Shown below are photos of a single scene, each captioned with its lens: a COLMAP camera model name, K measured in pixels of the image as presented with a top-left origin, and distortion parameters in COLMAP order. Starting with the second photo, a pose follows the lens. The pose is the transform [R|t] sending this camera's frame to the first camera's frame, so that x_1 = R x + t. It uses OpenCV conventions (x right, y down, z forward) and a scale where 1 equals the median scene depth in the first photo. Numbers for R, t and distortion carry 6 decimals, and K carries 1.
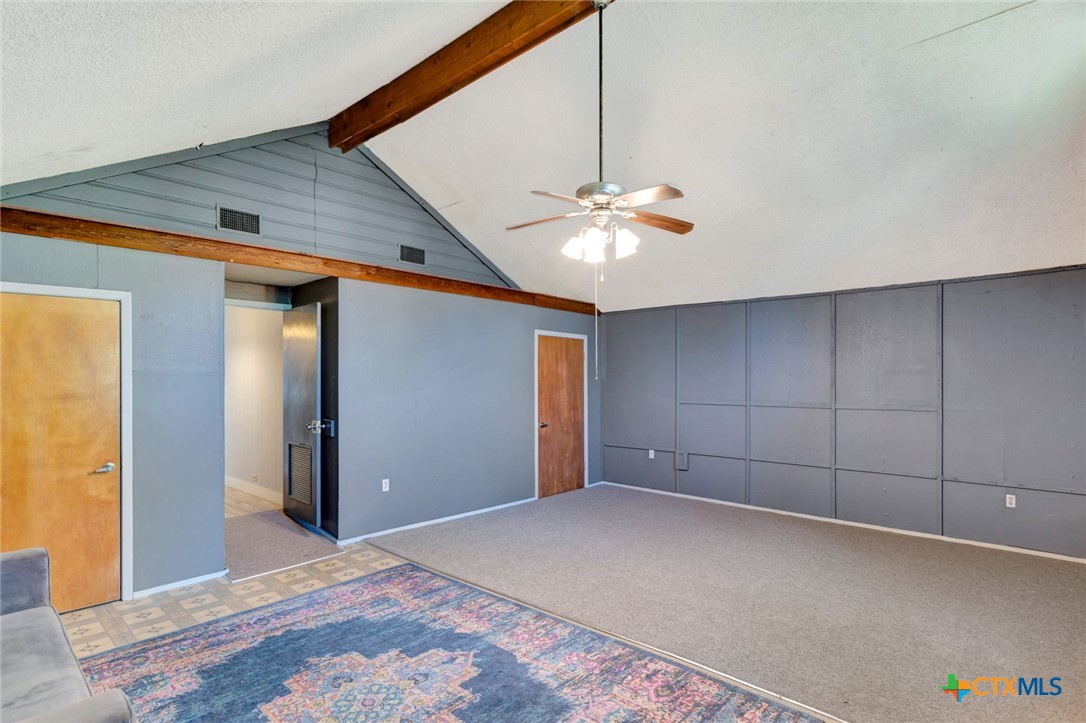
lens RADIAL K [[555.3, 0, 548.0], [0, 555.3, 380.3], [0, 0, 1]] dist [0.000745, -0.000283]
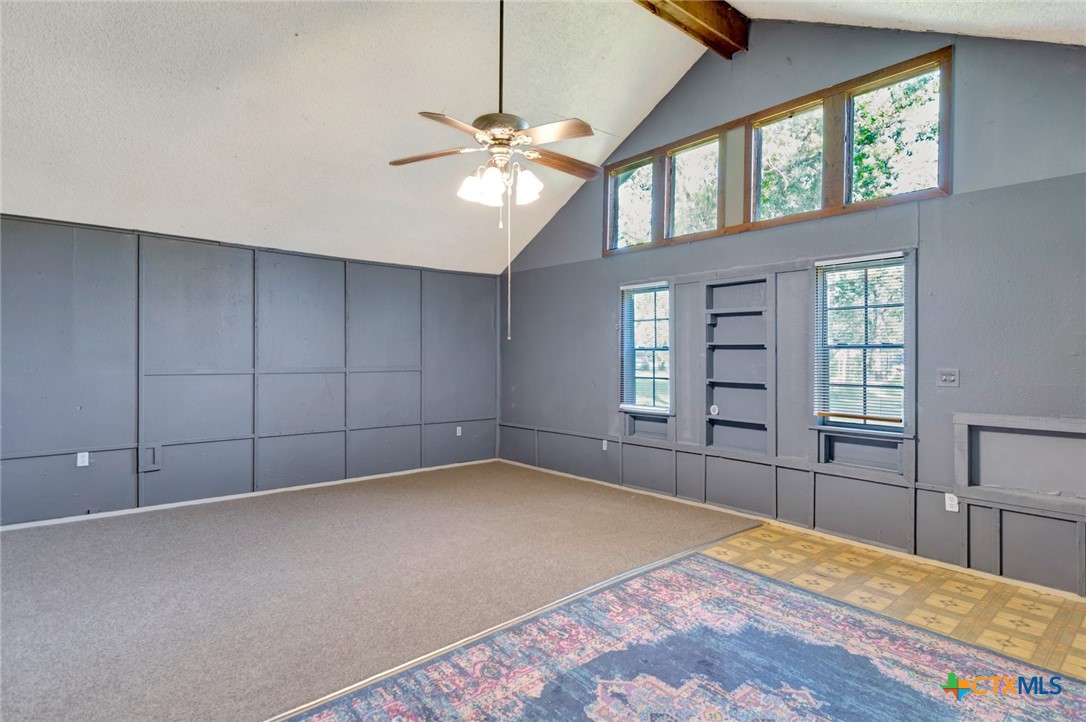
lens RADIAL K [[555.3, 0, 558.2], [0, 555.3, 355.9], [0, 0, 1]] dist [0.000745, -0.000283]
pose [[0.103854, -0.005506, 0.994577, -0.858746], [-0.006773, 0.999958, 0.006243, 0.018346], [-0.994569, -0.007385, 0.103812, 0.903378]]
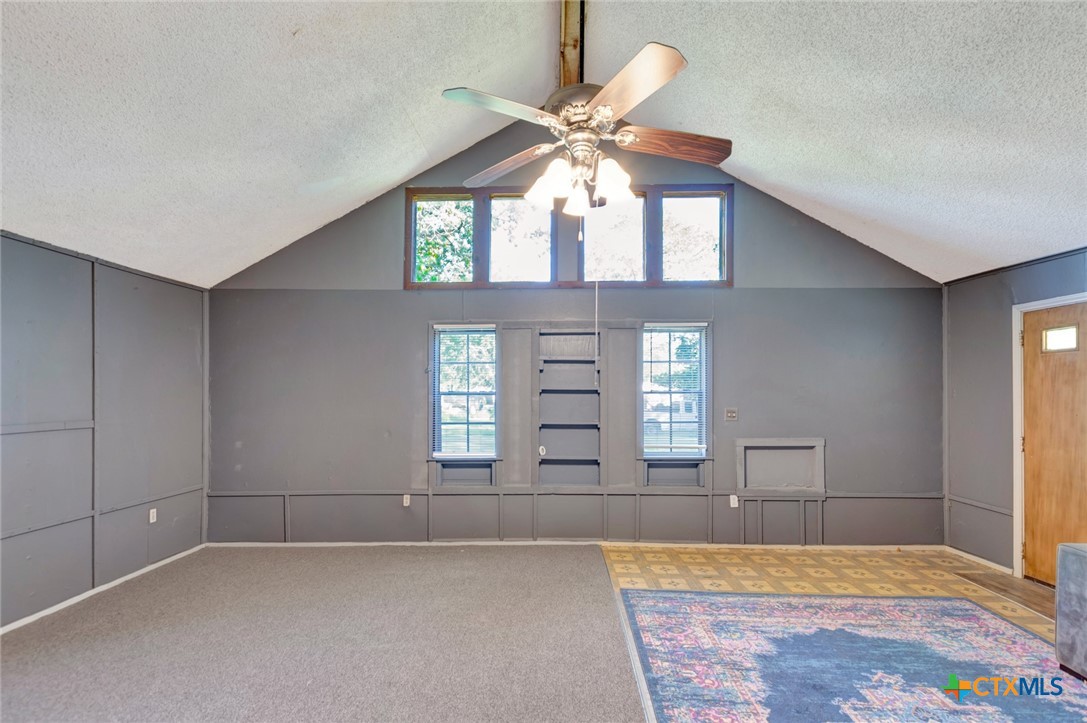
lens RADIAL K [[482.8, 0, 547.3], [0, 482.8, 390.7], [0, 0, 1]] dist [0.008219, -0.003370]
pose [[-0.655830, 0.001540, 0.754907, -0.356416], [-0.005821, 0.999958, -0.007097, 0.008561], [-0.754886, -0.009048, -0.655793, 1.571960]]
